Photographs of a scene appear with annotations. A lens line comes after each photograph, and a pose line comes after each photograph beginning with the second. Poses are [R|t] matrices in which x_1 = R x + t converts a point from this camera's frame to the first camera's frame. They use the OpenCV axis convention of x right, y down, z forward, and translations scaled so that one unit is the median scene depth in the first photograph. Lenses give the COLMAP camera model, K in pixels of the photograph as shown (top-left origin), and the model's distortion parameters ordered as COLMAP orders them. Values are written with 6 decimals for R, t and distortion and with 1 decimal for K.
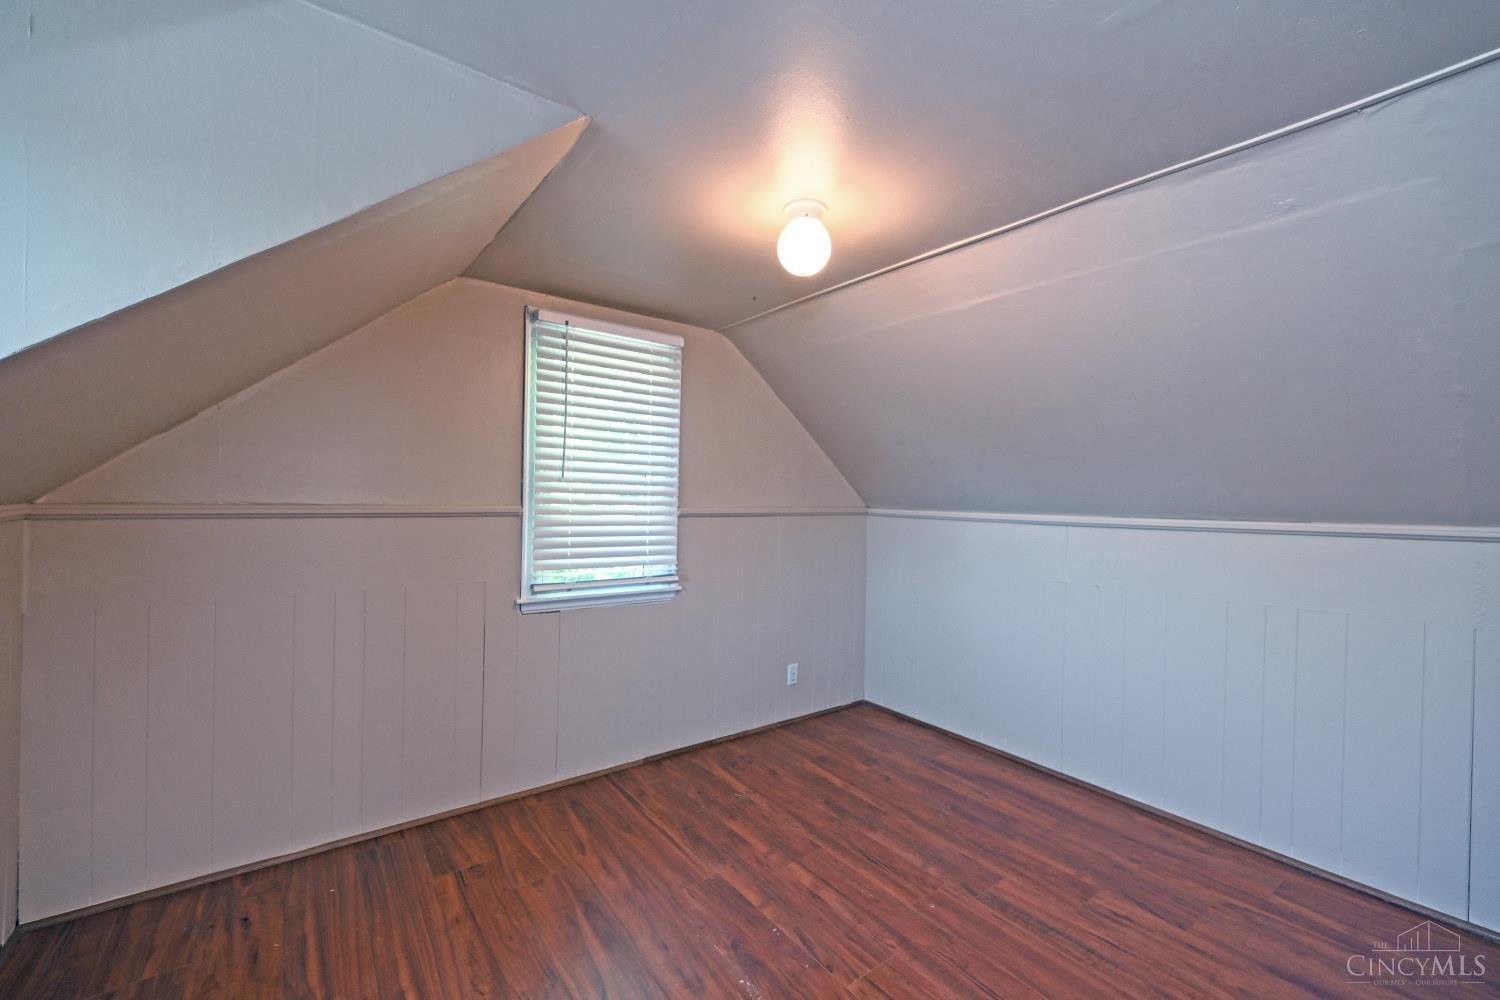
lens RADIAL K [[586.1, 0, 745.4], [0, 586.1, 501.9], [0, 0, 1]] dist [0.001086, 0.000115]
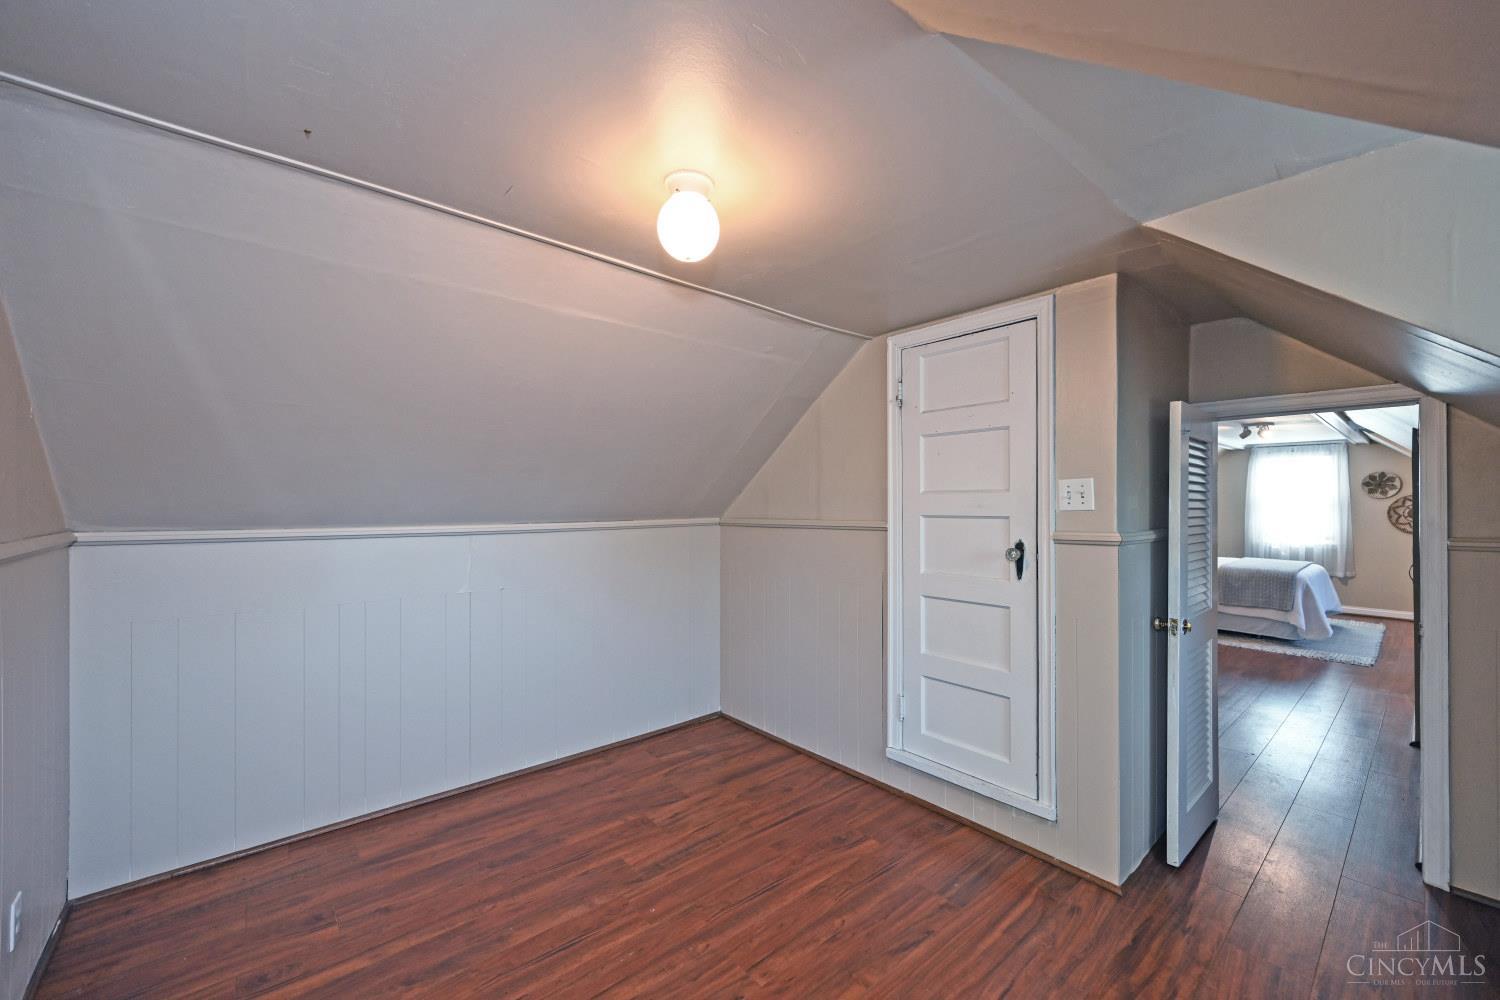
lens RADIAL K [[586.1, 0, 745.4], [0, 586.1, 501.9], [0, 0, 1]] dist [0.001086, 0.000115]
pose [[-0.041886, -0.016900, 0.998979, -0.589889], [0.006436, 0.999832, 0.017184, -0.036701], [-0.999102, 0.007149, -0.041770, 0.733996]]
